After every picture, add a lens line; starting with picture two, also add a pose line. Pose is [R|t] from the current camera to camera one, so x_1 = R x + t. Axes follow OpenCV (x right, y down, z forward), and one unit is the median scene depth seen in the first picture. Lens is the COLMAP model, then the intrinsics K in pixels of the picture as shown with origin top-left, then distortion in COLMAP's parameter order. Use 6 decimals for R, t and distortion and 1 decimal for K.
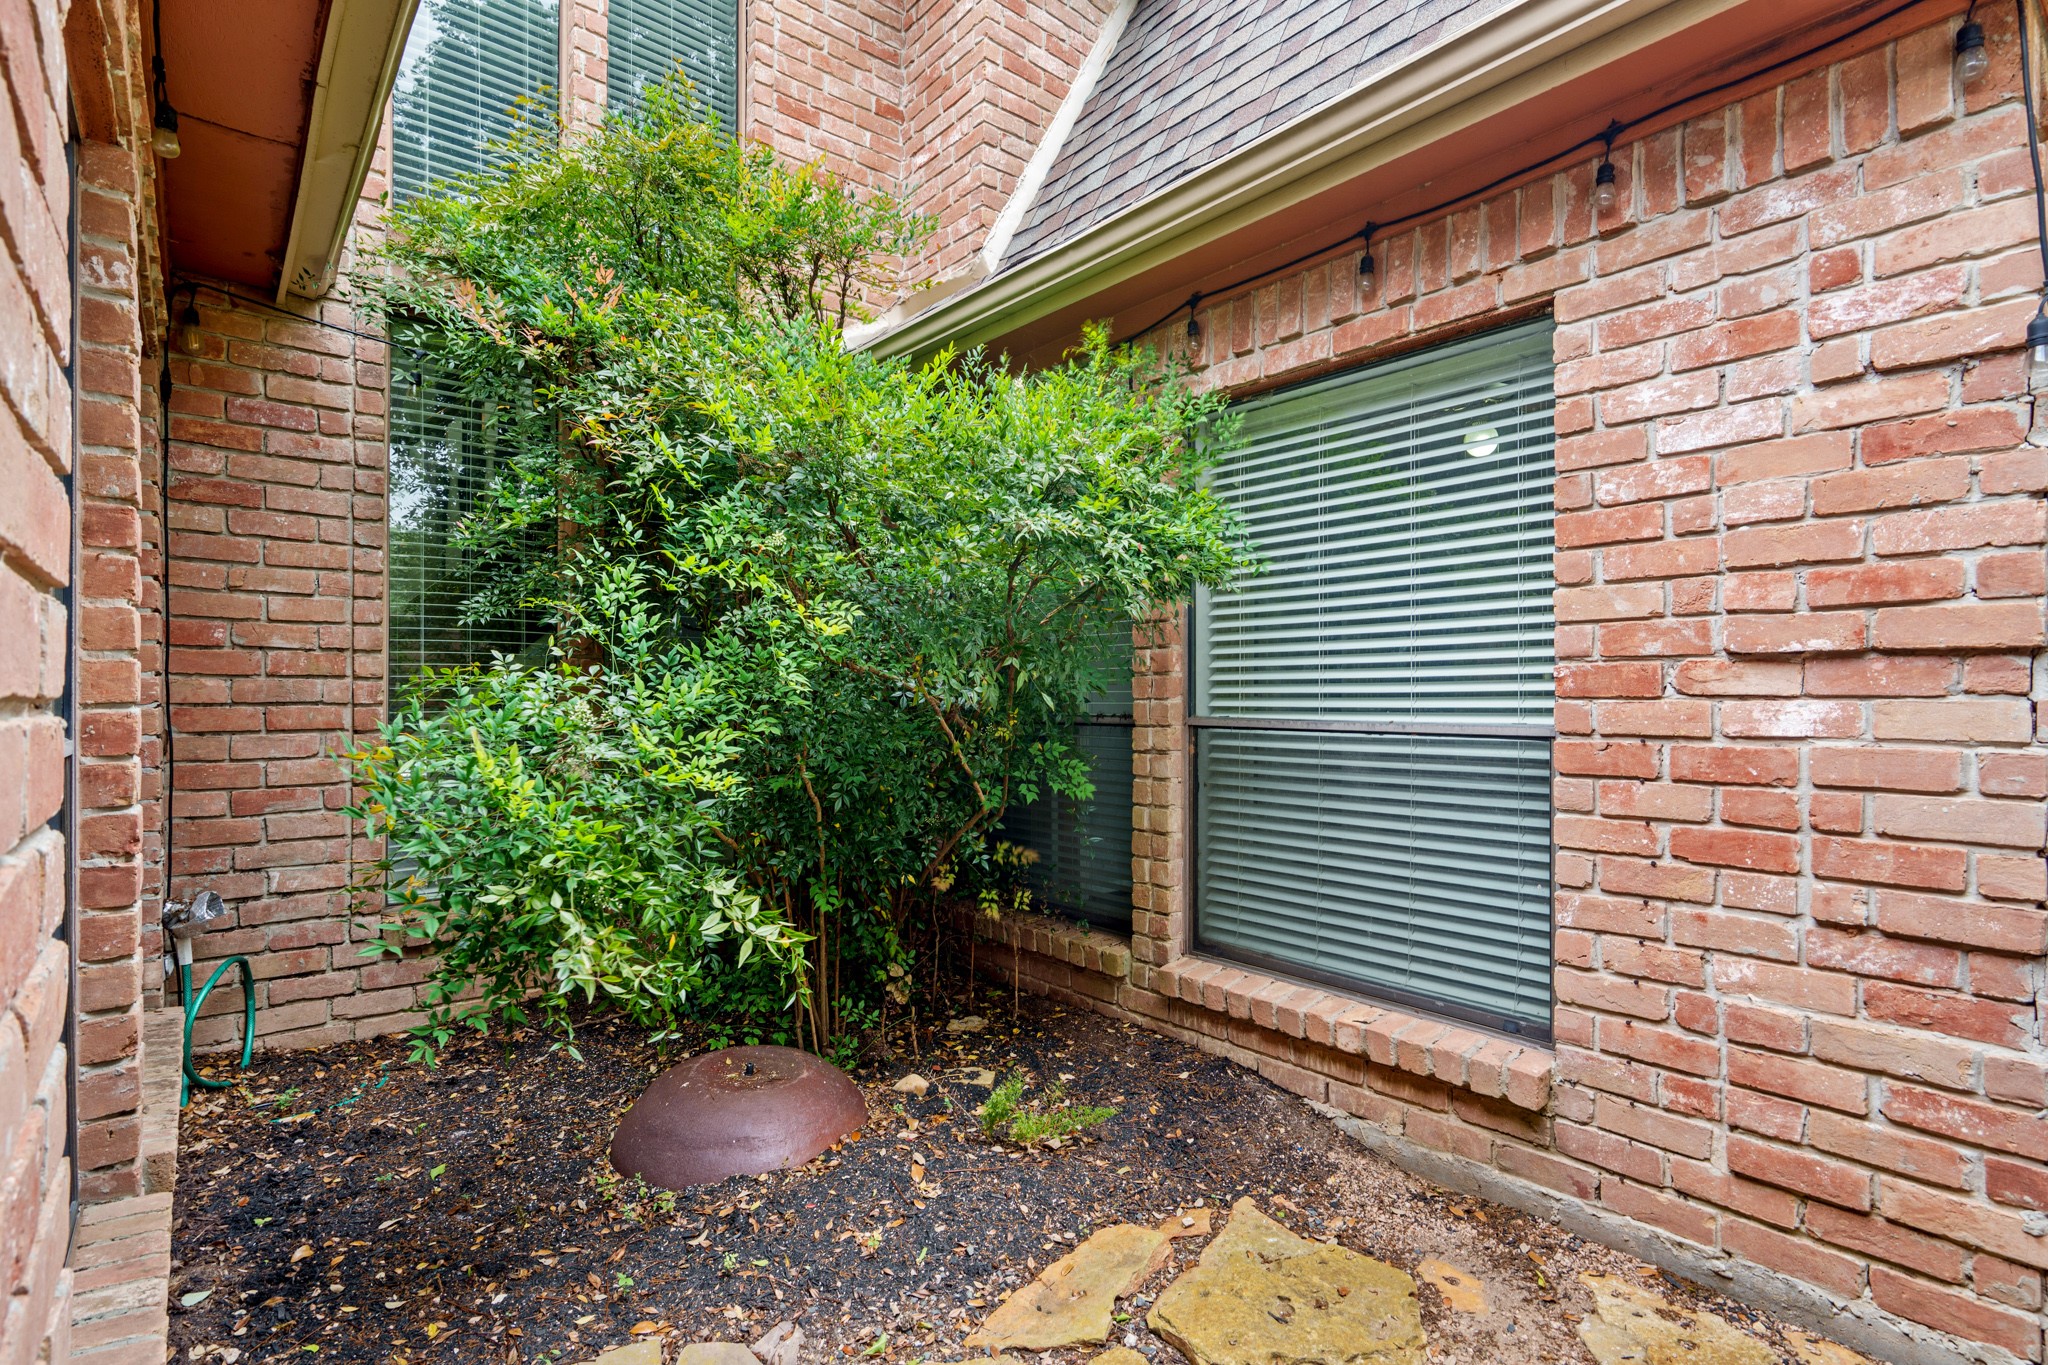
lens RADIAL K [[970.0, 0, 1020.8], [0, 970.0, 690.4], [0, 0, 1]] dist [0.000192, -0.000015]
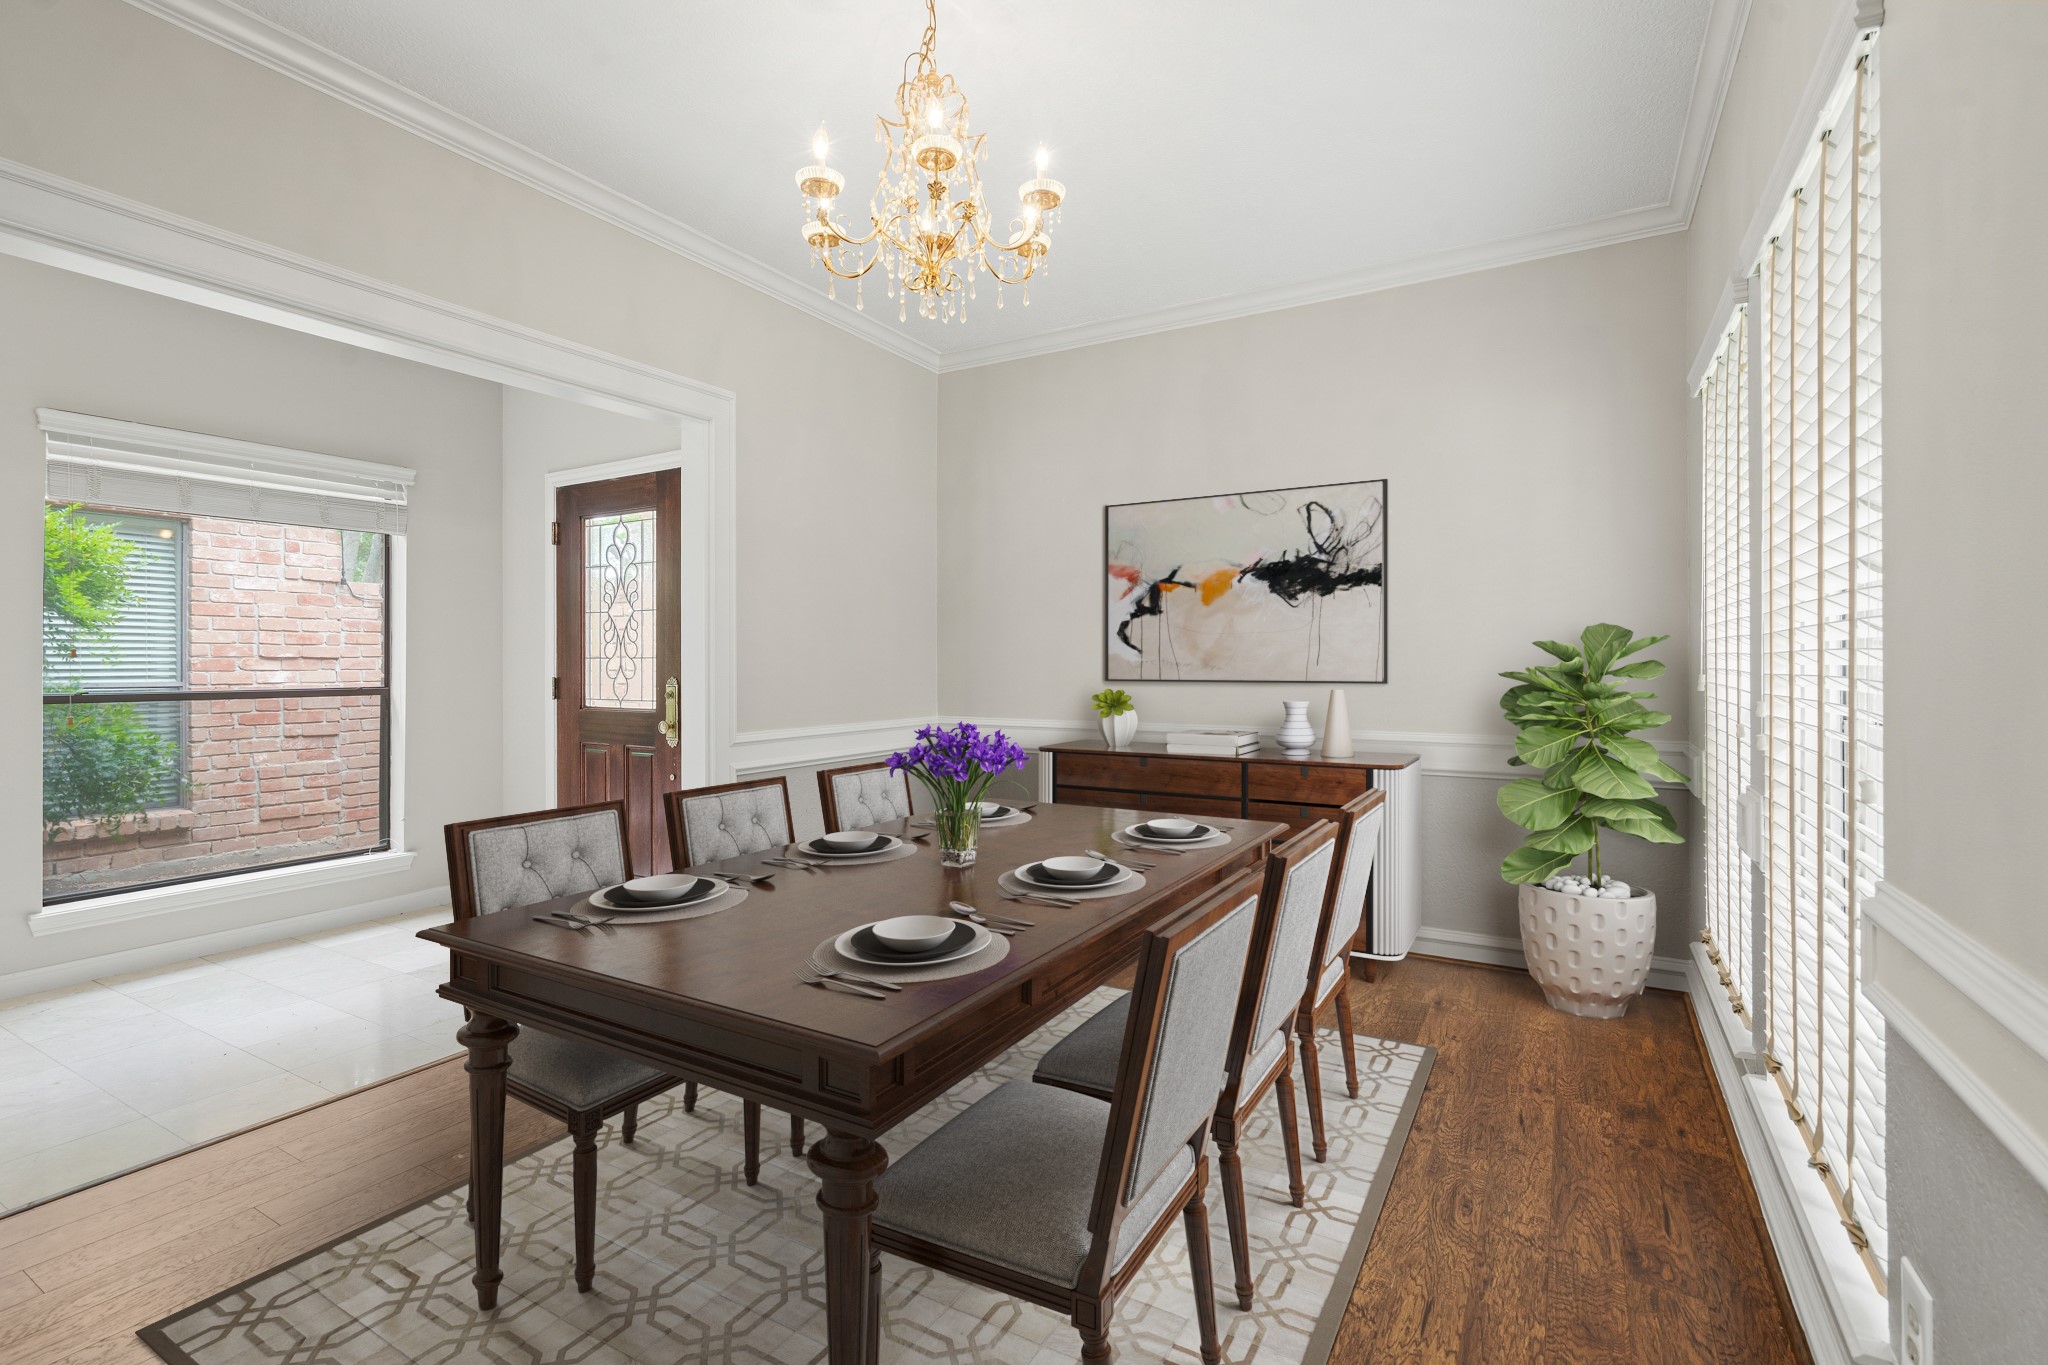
lens RADIAL K [[933.2, 0, 1023.6], [0, 933.2, 673.9], [0, 0, 1]] dist [-0.004049, 0.002577]
pose [[-0.337124, -0.013944, 0.941357, -3.000497], [-0.012327, 0.999870, 0.010396, -0.045104], [-0.941380, -0.008099, -0.337252, -0.316218]]
